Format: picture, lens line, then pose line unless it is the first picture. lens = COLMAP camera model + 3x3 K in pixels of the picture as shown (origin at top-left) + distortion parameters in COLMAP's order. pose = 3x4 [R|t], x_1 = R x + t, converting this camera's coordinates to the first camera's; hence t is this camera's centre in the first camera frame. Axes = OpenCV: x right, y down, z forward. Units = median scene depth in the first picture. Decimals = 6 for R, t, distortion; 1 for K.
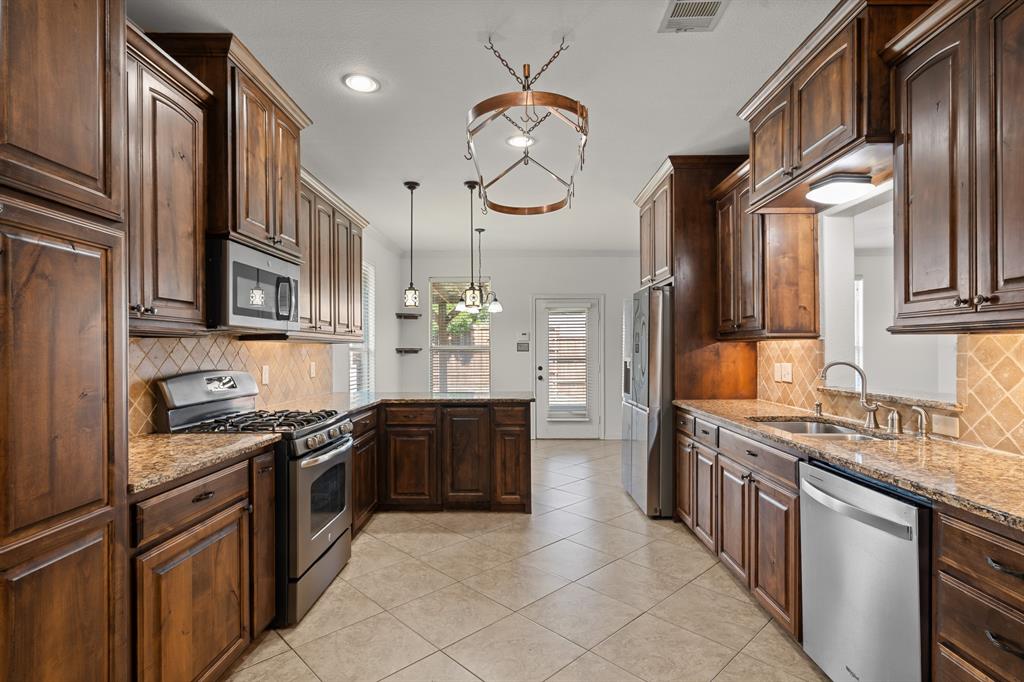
lens RADIAL K [[506.6, 0, 513.8], [0, 506.6, 349.1], [0, 0, 1]] dist [-0.000390, 0.000748]
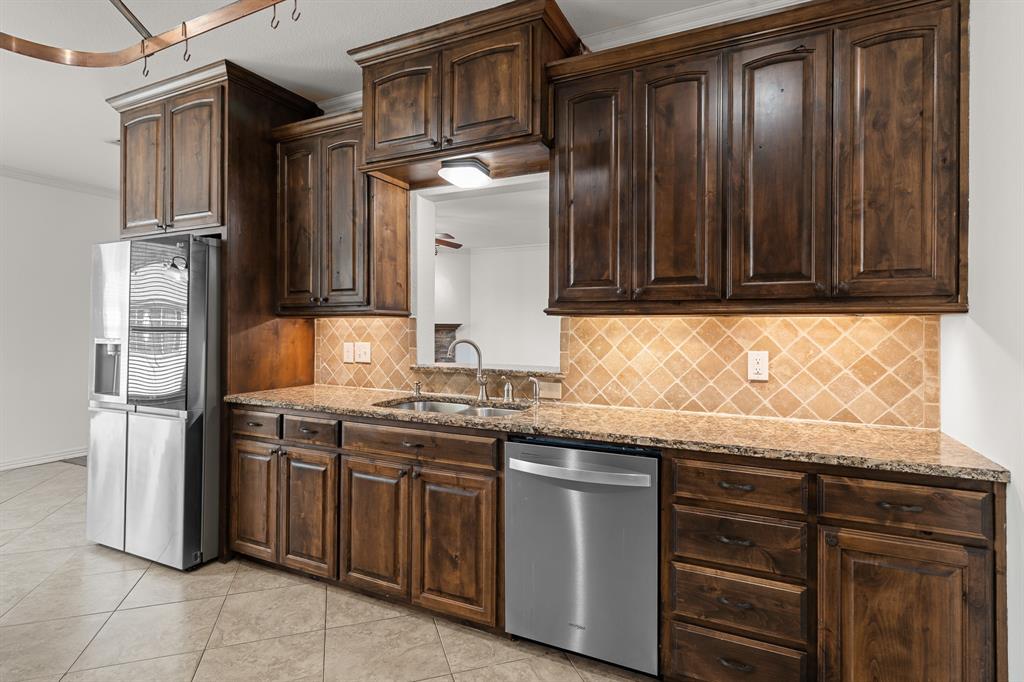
lens RADIAL K [[529.3, 0, 521.6], [0, 529.3, 324.7], [0, 0, 1]] dist [0.006848, 0.001259]
pose [[0.431476, 0.012013, 0.902045, -0.238503], [-0.007893, 0.999923, -0.009541, 0.002724], [-0.902090, -0.003003, 0.431537, 0.353495]]
